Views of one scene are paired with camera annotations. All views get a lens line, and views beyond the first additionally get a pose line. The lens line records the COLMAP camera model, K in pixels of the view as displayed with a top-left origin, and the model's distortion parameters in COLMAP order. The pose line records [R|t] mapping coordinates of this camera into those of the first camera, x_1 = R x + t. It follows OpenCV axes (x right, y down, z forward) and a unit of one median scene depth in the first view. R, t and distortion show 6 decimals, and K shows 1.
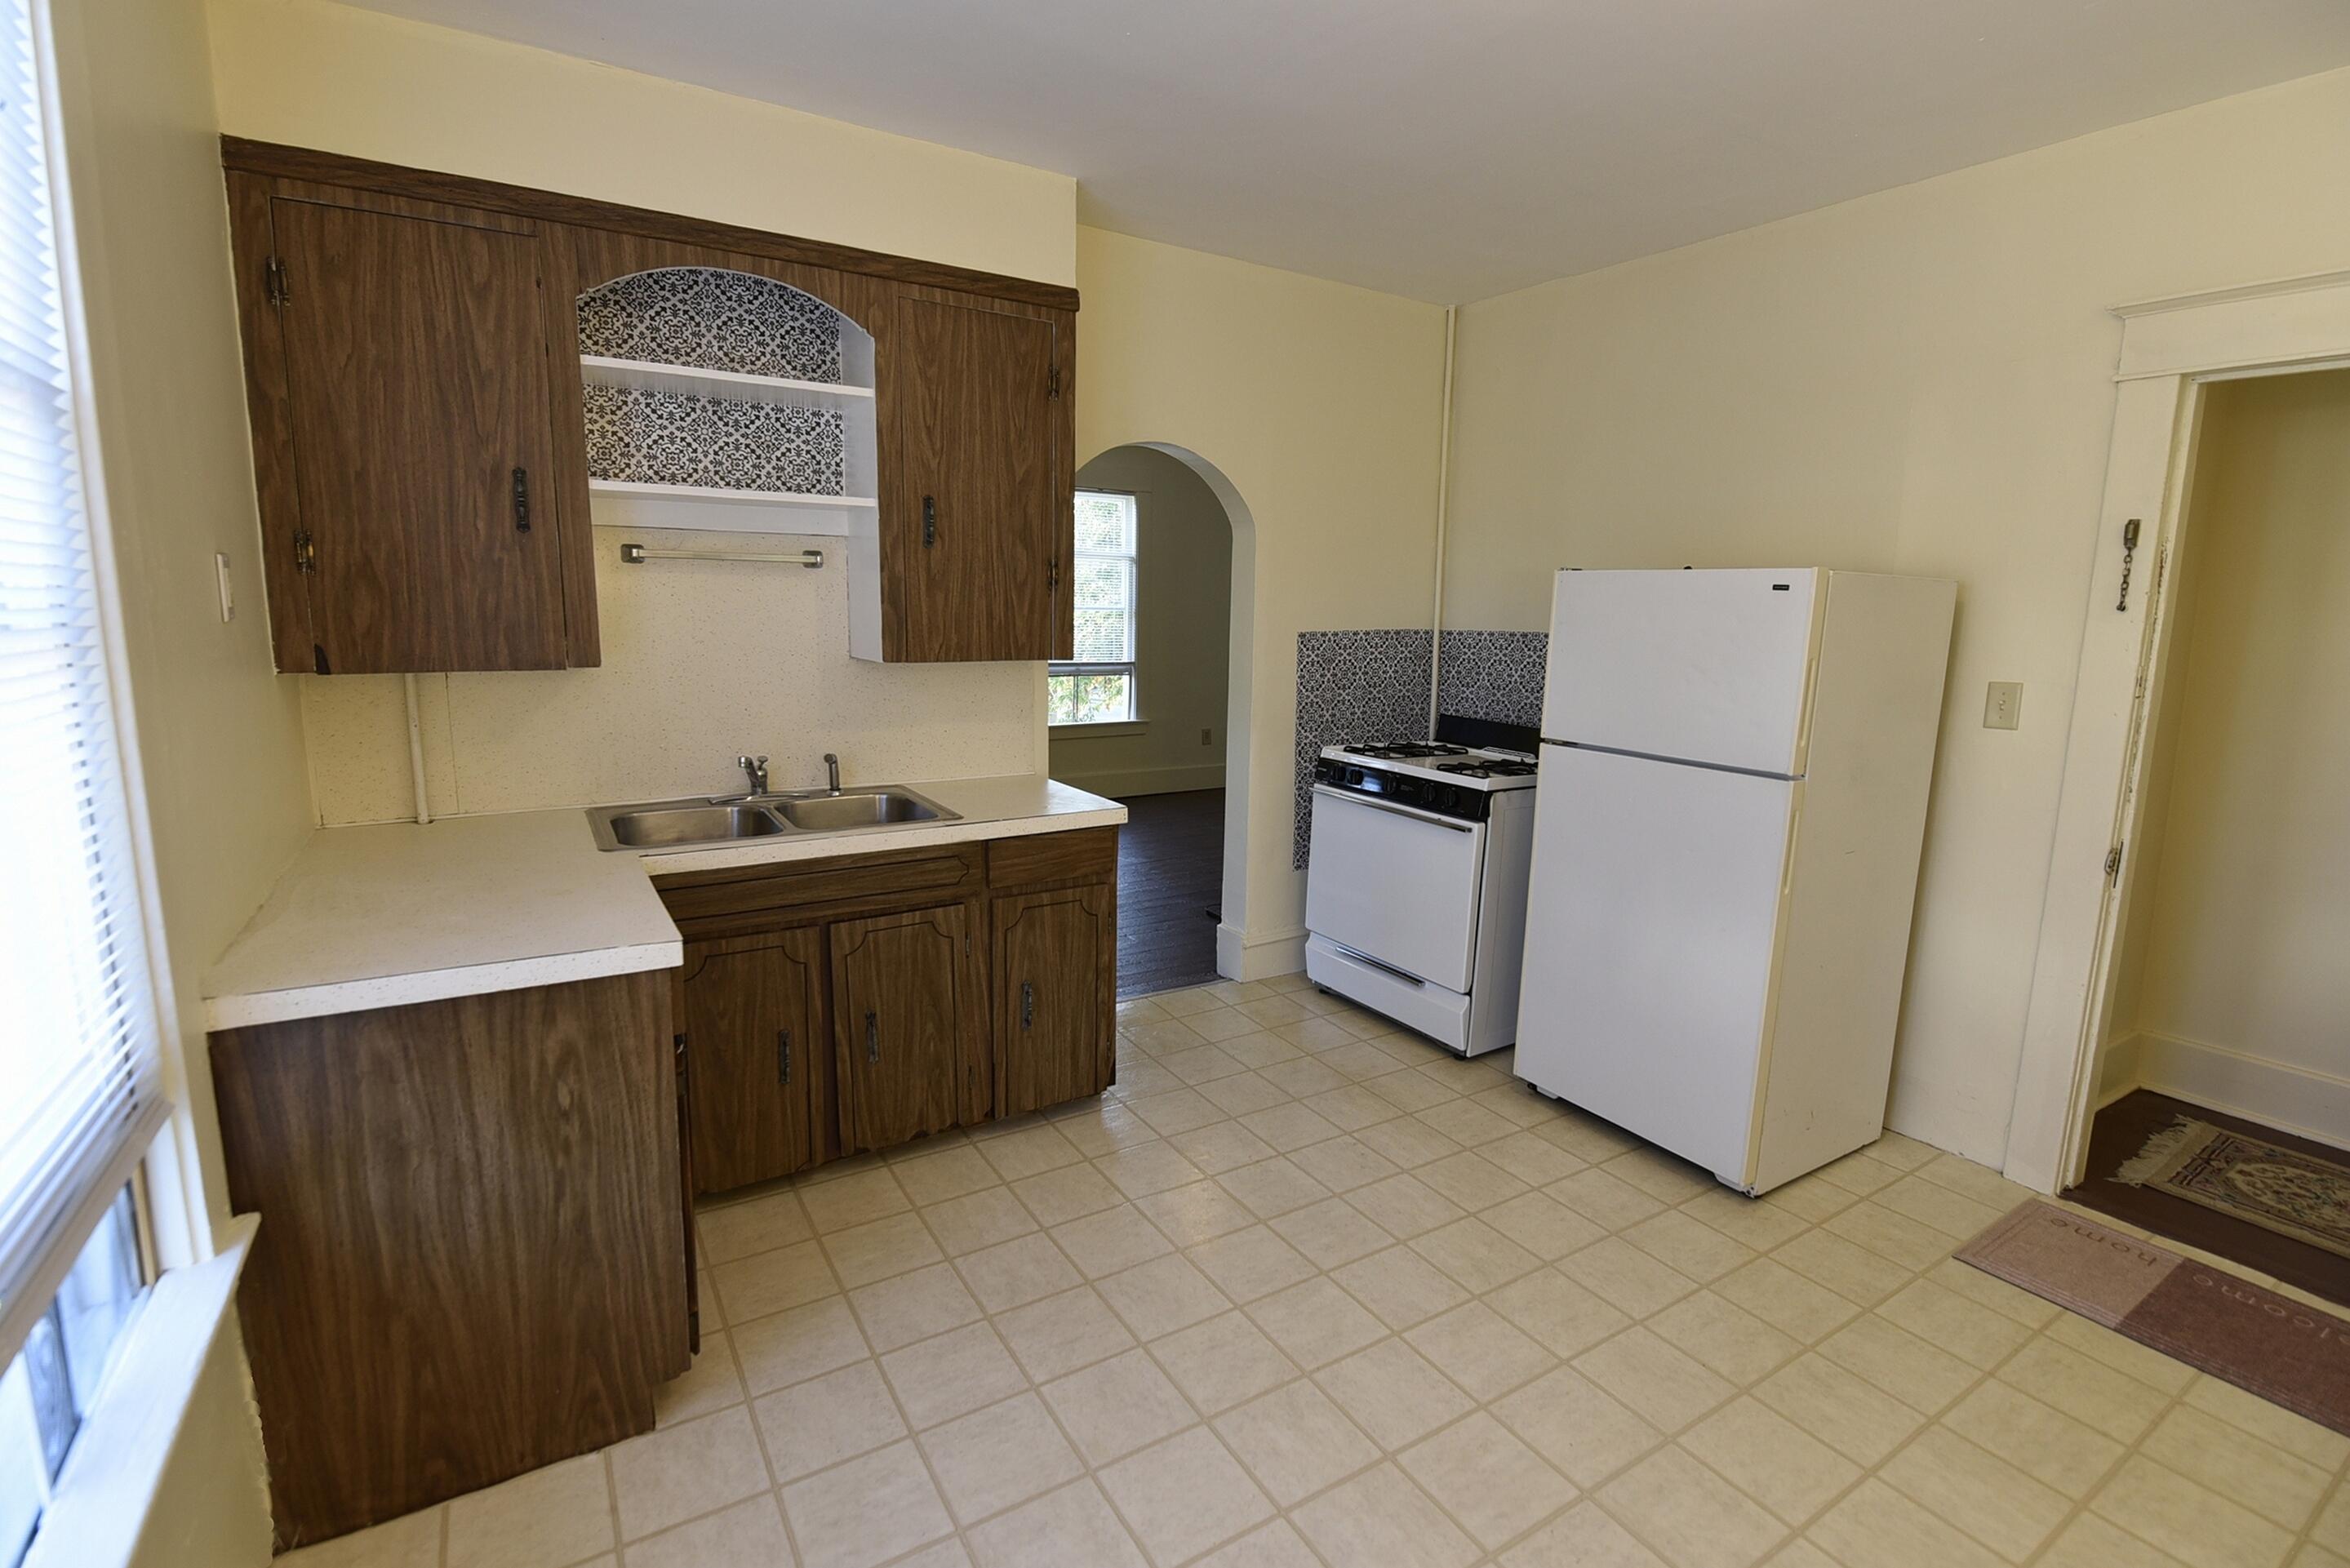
lens RADIAL K [[1067.7, 0, 1180.3], [0, 1067.7, 763.5], [0, 0, 1]] dist [-0.000505, -0.000284]
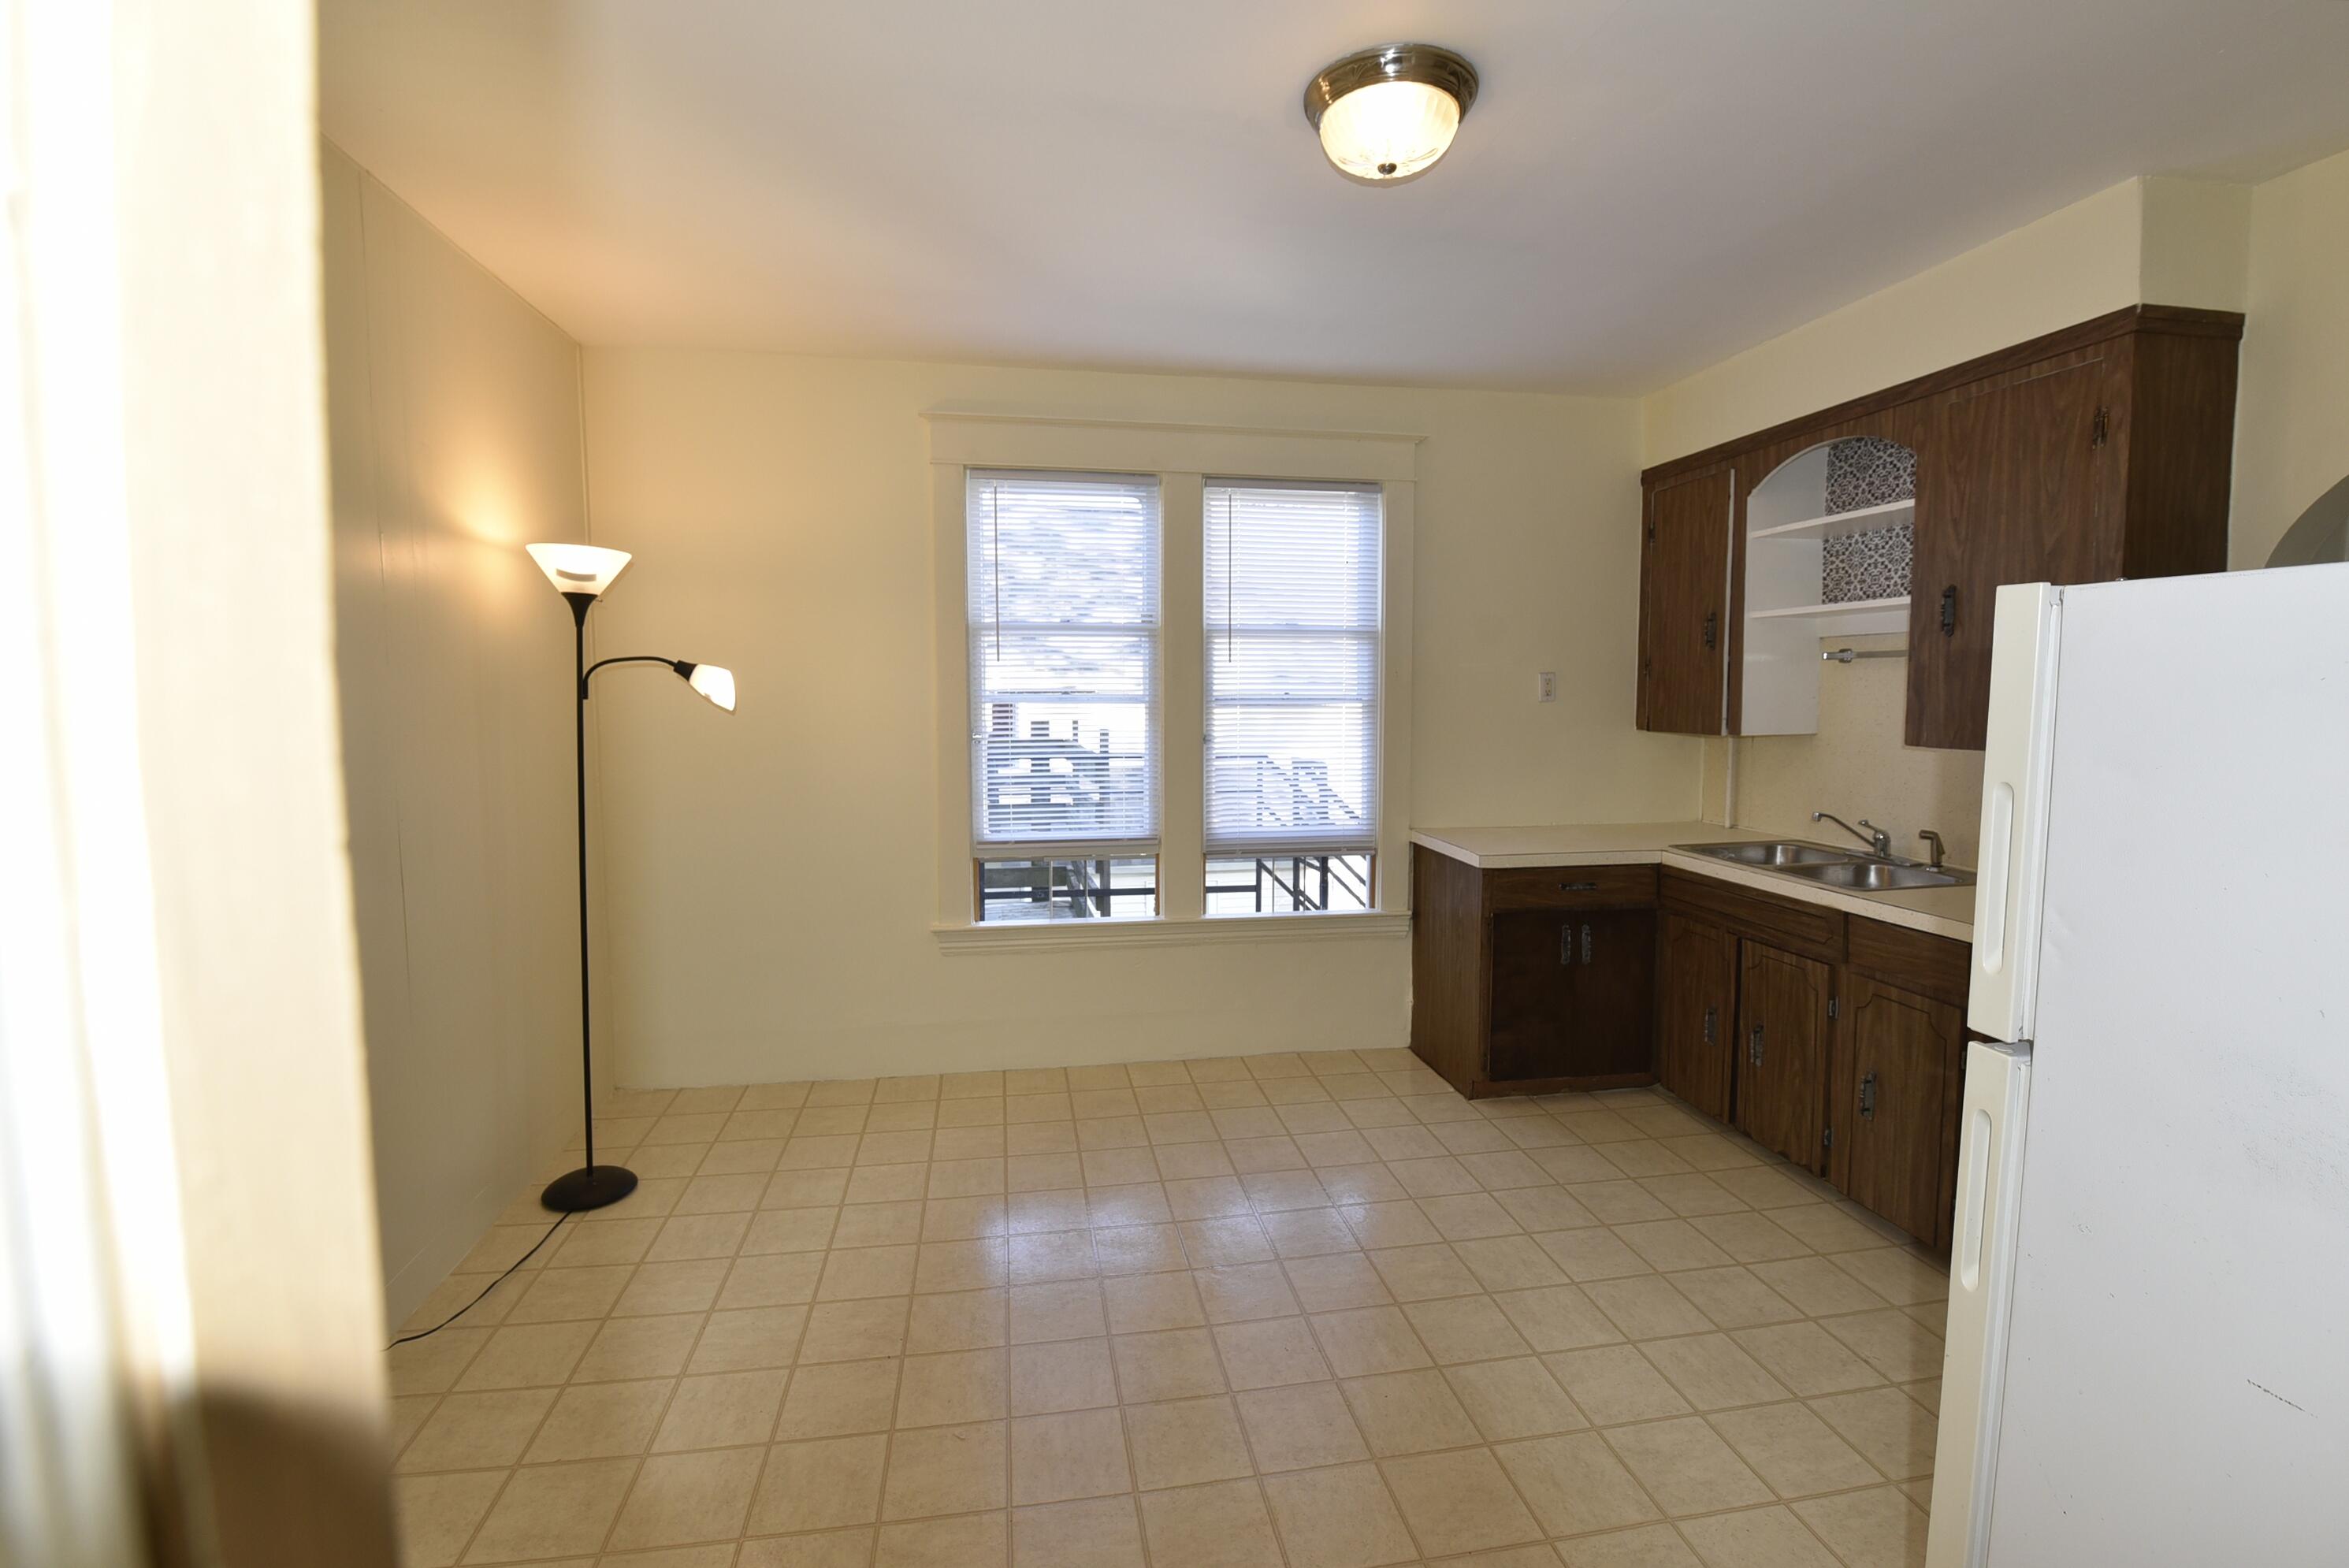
lens RADIAL K [[1067.3, 0, 1179.8], [0, 1067.3, 763.5], [0, 0, 1]] dist [-0.000505, -0.000284]
pose [[-0.375714, 0.049367, -0.925420, 1.033337], [-0.146304, 0.982898, 0.111831, -0.094003], [0.915114, 0.177409, -0.362066, 0.756049]]
